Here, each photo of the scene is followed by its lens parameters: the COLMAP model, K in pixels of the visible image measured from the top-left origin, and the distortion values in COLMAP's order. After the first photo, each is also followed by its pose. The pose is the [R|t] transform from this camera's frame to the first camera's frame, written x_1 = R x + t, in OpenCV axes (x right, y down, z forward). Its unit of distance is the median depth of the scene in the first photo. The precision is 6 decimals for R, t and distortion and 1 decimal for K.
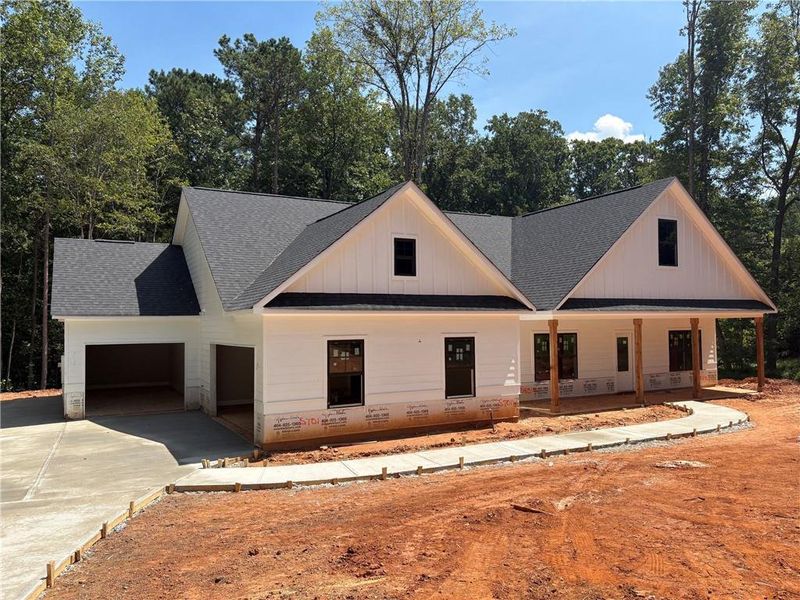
lens RADIAL K [[592.6, 0, 400.0], [0, 592.6, 300.0], [0, 0, 1]] dist [0.031324, -0.002402]
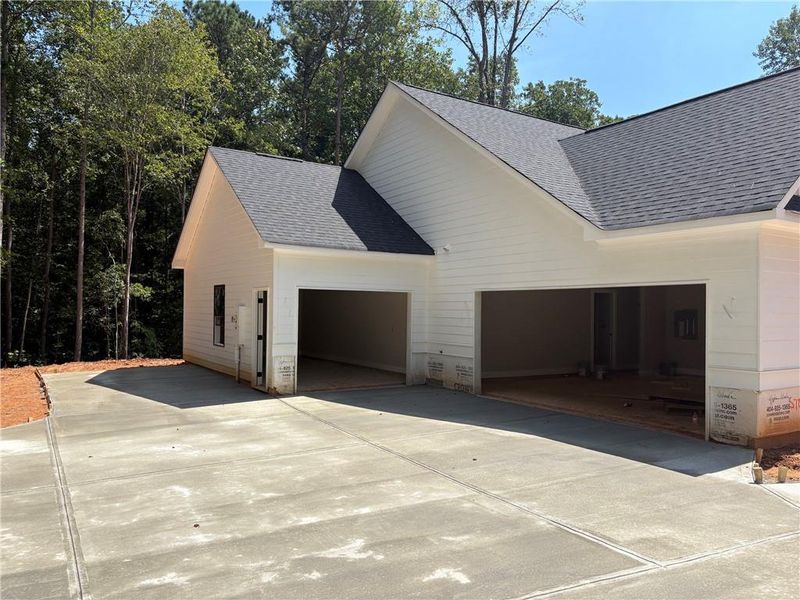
lens RADIAL K [[591.2, 0, 412.0], [0, 591.2, 301.8], [0, 0, 1]] dist [0.020237, -0.003145]
pose [[0.996188, 0.023525, 0.084002, -0.354756], [-0.026096, 0.999220, 0.029634, 0.052184], [-0.083240, -0.031713, 0.996025, 0.235589]]
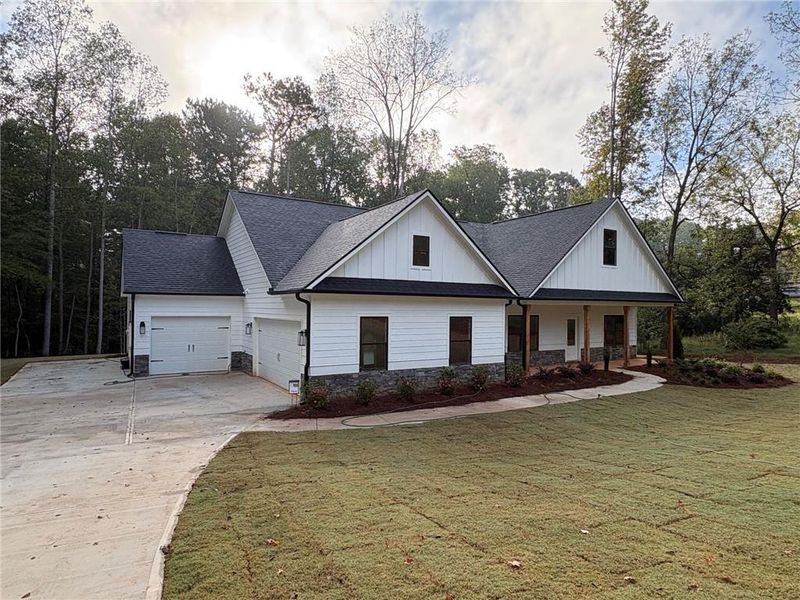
lens RADIAL K [[458.4, 0, 400.0], [0, 458.4, 300.0], [0, 0, 1]] dist [0.001330, 0.002020]
pose [[0.997755, 0.022159, 0.063191, -0.059494], [-0.023715, 0.999431, 0.023985, 0.005202], [-0.062623, -0.025430, 0.997713, 0.025311]]
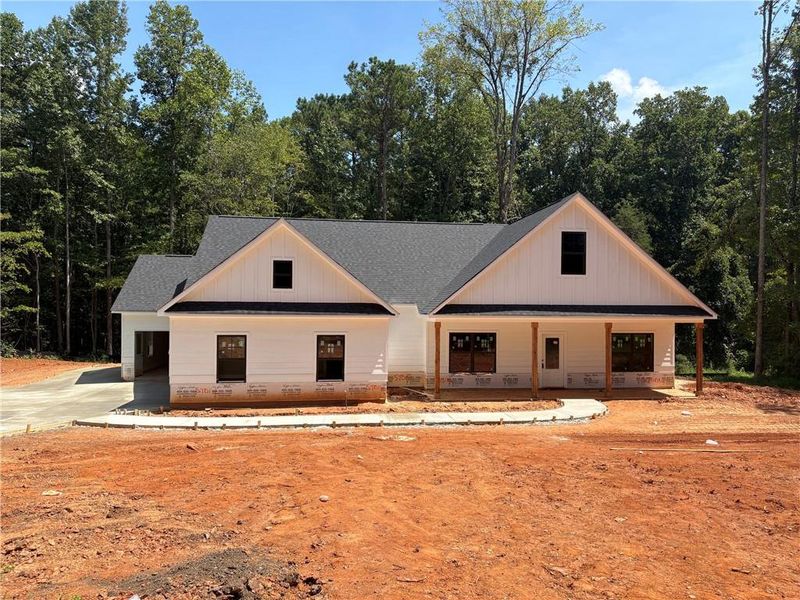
lens RADIAL K [[591.2, 0, 412.0], [0, 591.2, 301.8], [0, 0, 1]] dist [0.020237, -0.003145]
pose [[0.941986, 0.013485, -0.335381, 0.465078], [-0.004414, 0.999604, 0.027794, -0.031050], [0.335623, -0.024701, 0.941673, -0.105560]]
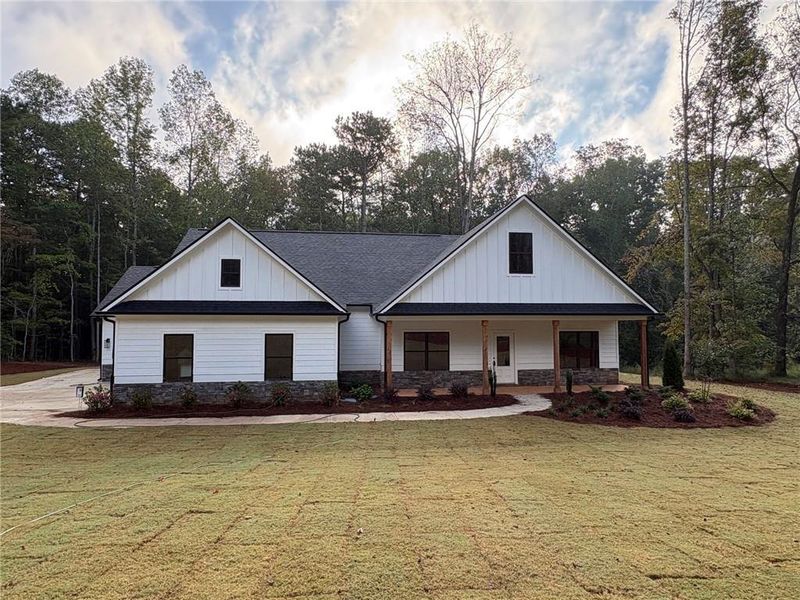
lens RADIAL K [[458.4, 0, 400.0], [0, 458.4, 300.0], [0, 0, 1]] dist [0.001330, 0.002020]
pose [[0.941803, -0.006827, -0.336095, 0.456186], [0.003913, 0.999949, -0.009348, 0.000044], [0.336142, 0.007489, 0.941782, 0.093050]]
